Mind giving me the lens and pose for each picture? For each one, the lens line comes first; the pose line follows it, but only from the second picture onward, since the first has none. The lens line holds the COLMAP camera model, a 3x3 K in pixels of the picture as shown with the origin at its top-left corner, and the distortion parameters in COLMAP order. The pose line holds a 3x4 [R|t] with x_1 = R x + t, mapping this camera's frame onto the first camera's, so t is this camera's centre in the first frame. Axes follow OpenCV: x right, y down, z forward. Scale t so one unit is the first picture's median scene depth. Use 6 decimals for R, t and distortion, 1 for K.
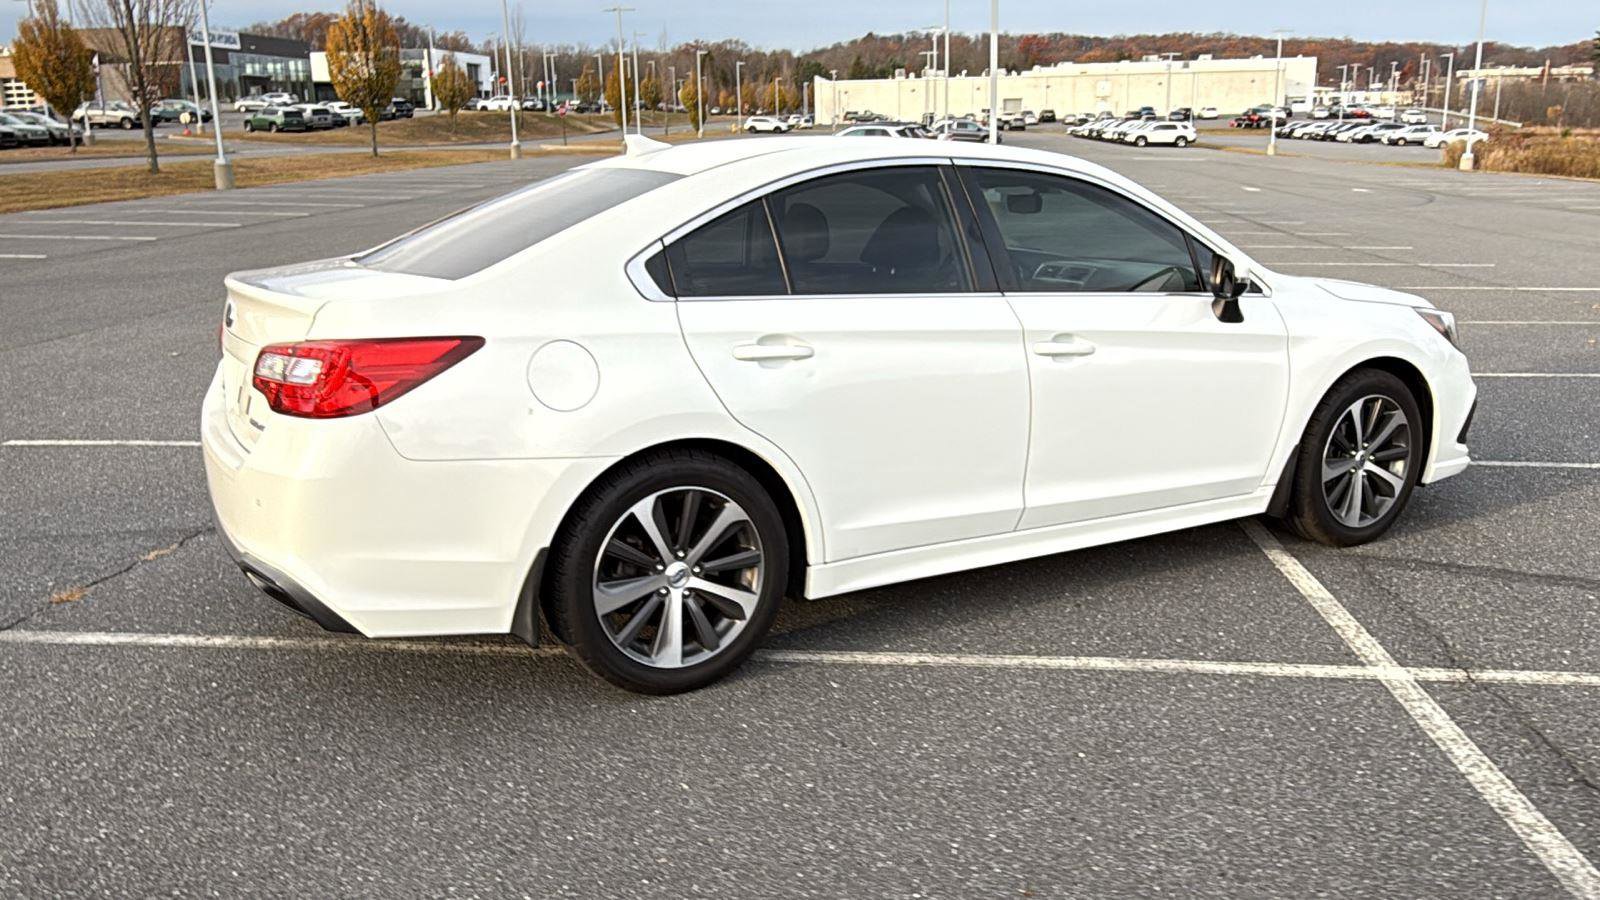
lens RADIAL K [[1291.1, 0, 801.9], [0, 1291.1, 455.8], [0, 0, 1]] dist [0.002228, -0.005161]
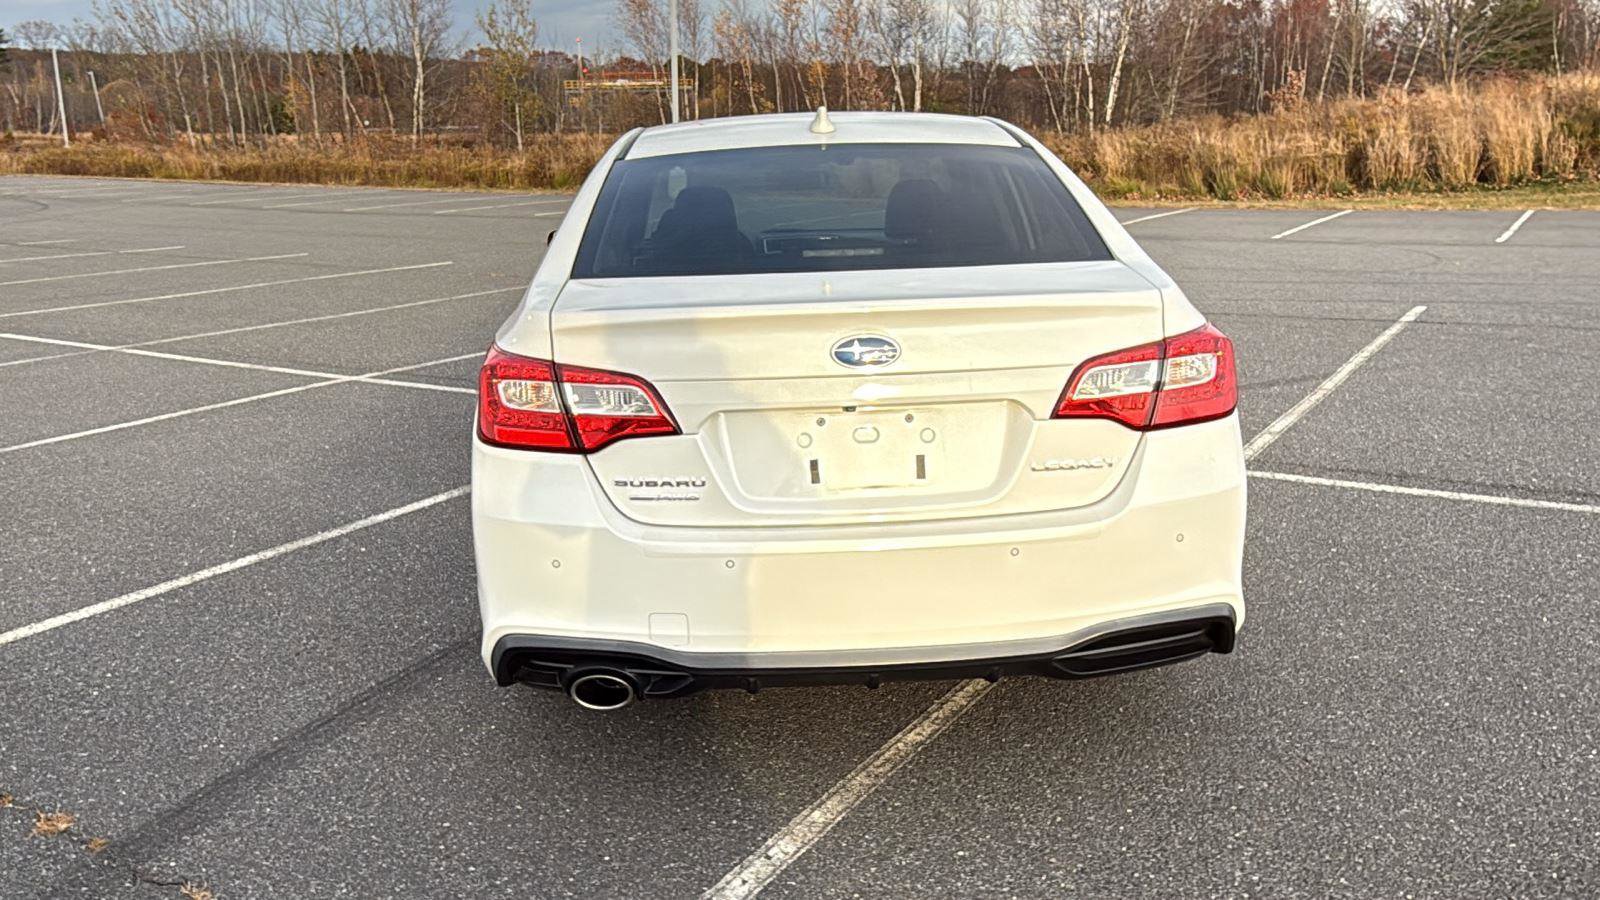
lens RADIAL K [[1291.1, 0, 800.5], [0, 1291.1, 455.2], [0, 0, 1]] dist [0.002228, -0.005161]
pose [[0.453529, -0.216455, 0.864557, -0.924742], [0.219417, 0.967319, 0.127082, -0.130229], [-0.863810, 0.132063, 0.486201, 0.598121]]
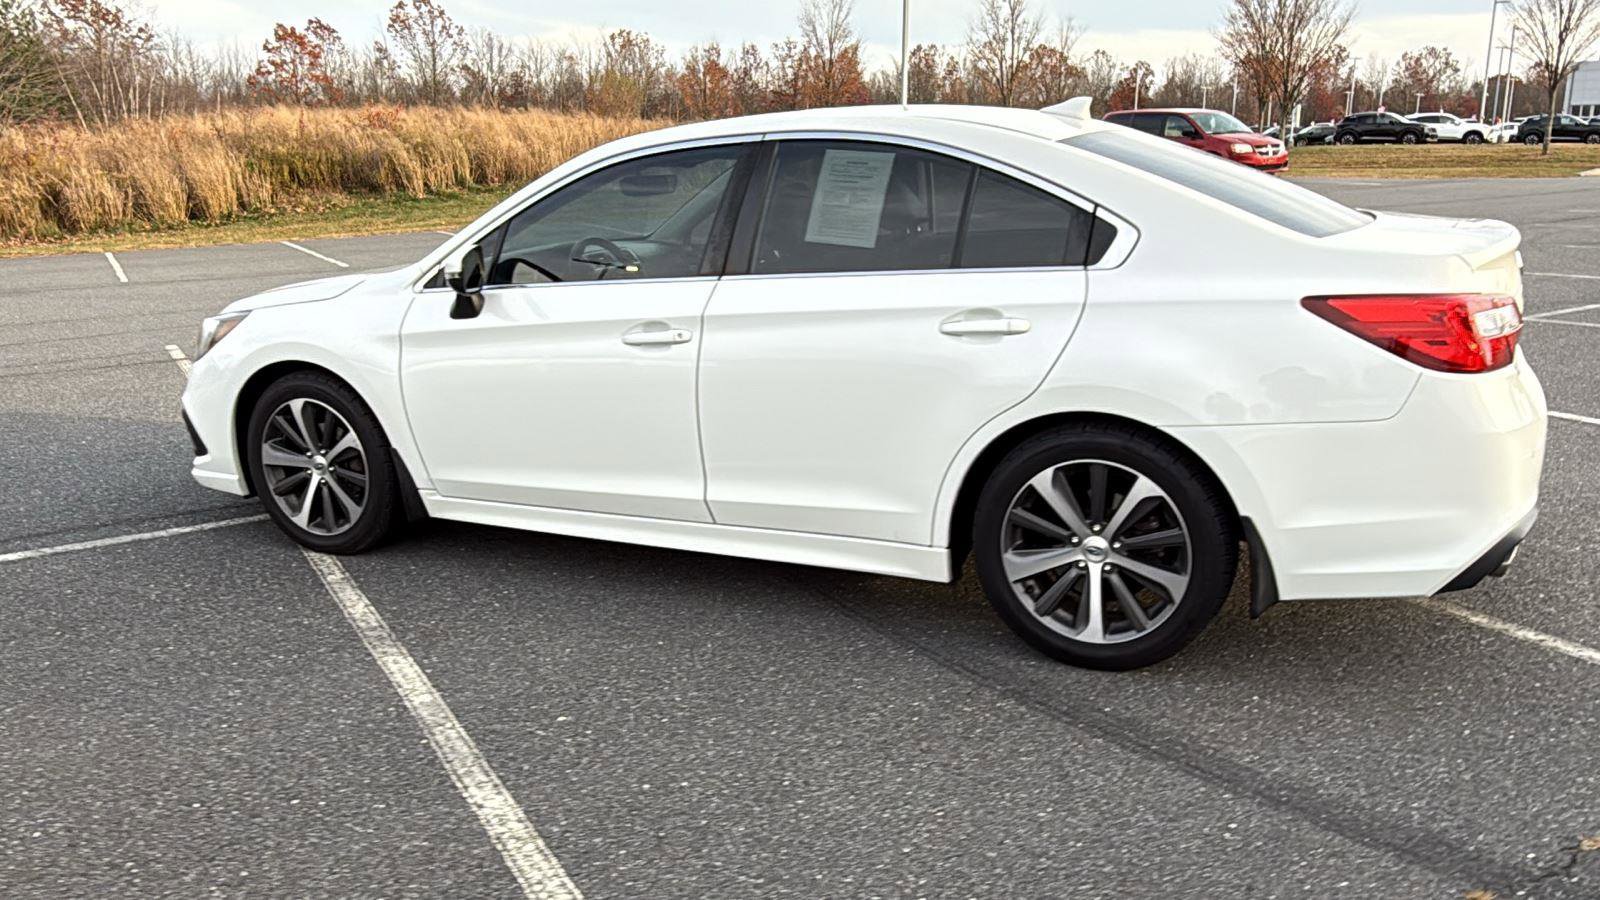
lens RADIAL K [[1291.1, 0, 800.2], [0, 1291.1, 445.2], [0, 0, 1]] dist [0.002228, -0.005161]
pose [[-0.568362, -0.164220, 0.806224, -0.817905], [0.212986, 0.917114, 0.336955, -0.372049], [-0.794734, 0.363227, -0.486276, 1.693471]]
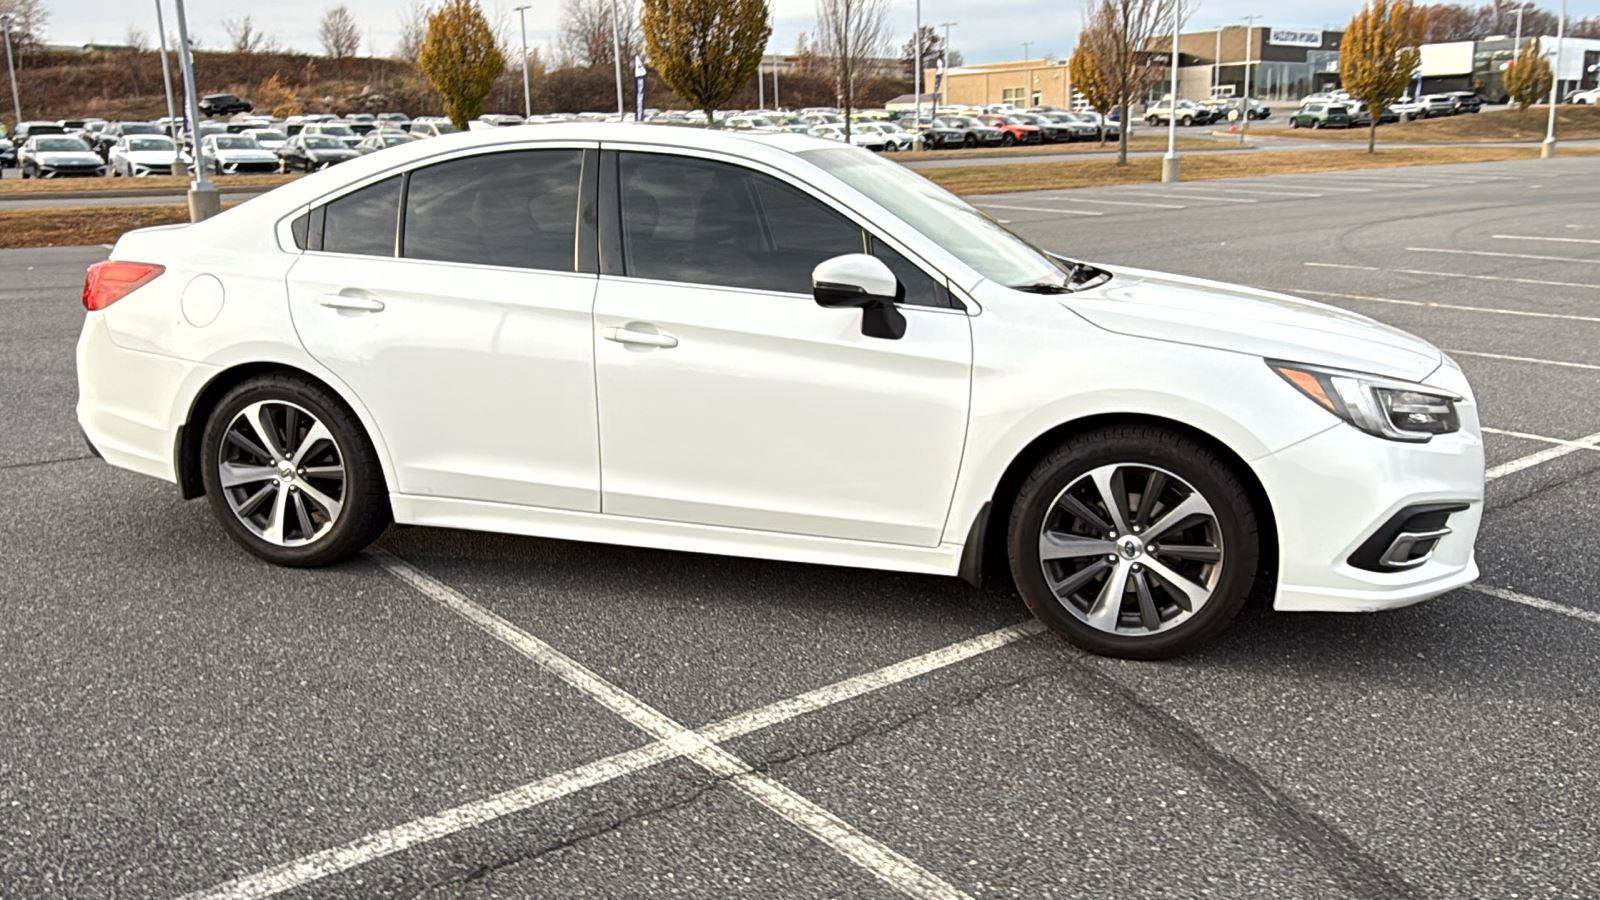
lens RADIAL K [[1291.1, 0, 800.7], [0, 1291.1, 458.3], [0, 0, 1]] dist [0.002228, -0.005161]
pose [[0.703622, 0.173395, -0.689094, 0.920977], [-0.170709, 0.982618, 0.072945, -0.080280], [0.689765, 0.066309, 0.720991, 0.362772]]
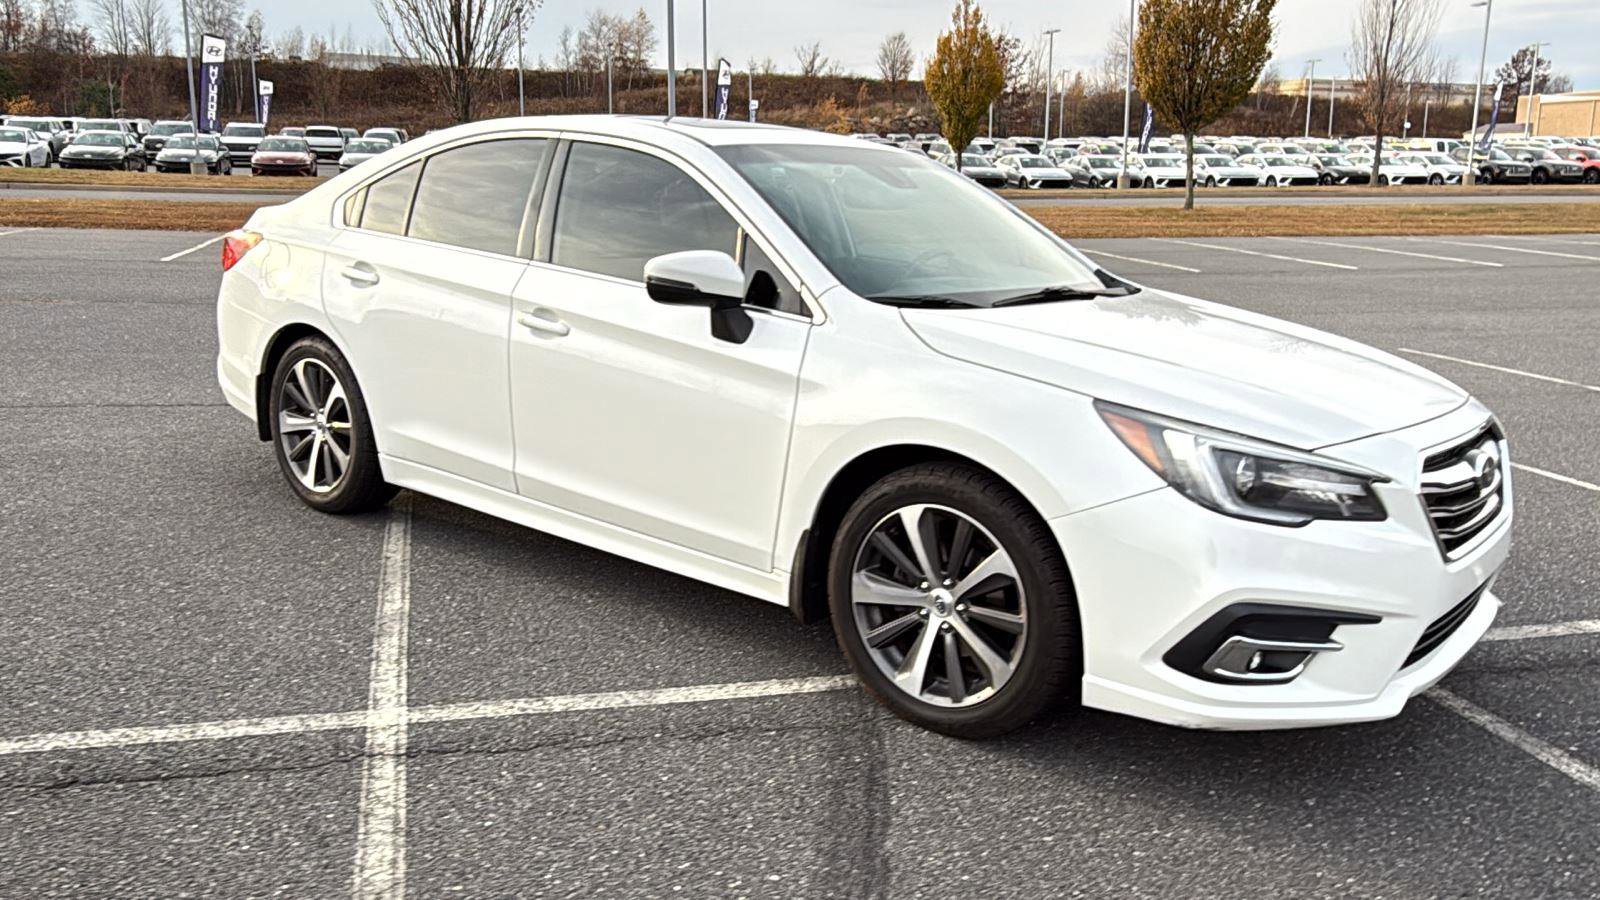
lens RADIAL K [[1291.1, 0, 799.6], [0, 1291.1, 455.3], [0, 0, 1]] dist [0.002228, -0.005161]
pose [[0.362354, 0.222843, -0.905009, 1.119136], [-0.247616, 0.959120, 0.137025, -0.160303], [0.898547, 0.174443, 0.402720, 0.749767]]
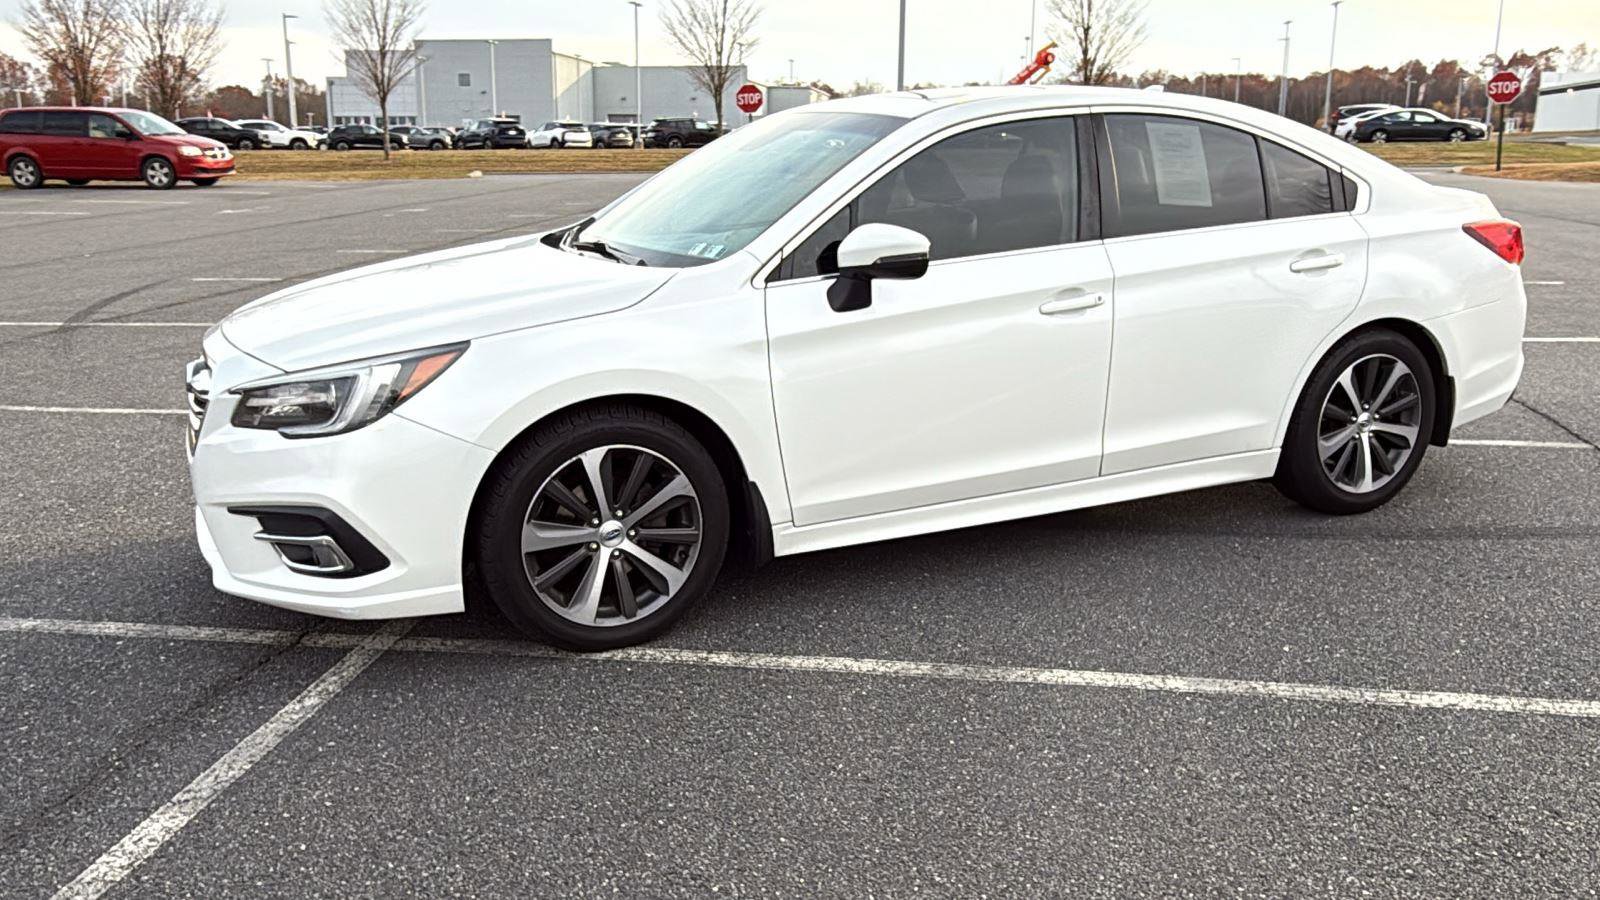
lens RADIAL K [[1291.1, 0, 801.5], [0, 1291.1, 447.3], [0, 0, 1]] dist [0.002228, -0.005161]
pose [[-0.997251, 0.001275, 0.074082, 0.109072], [0.034464, 0.893084, 0.448568, -0.486652], [-0.065589, 0.449888, -0.890673, 2.187252]]
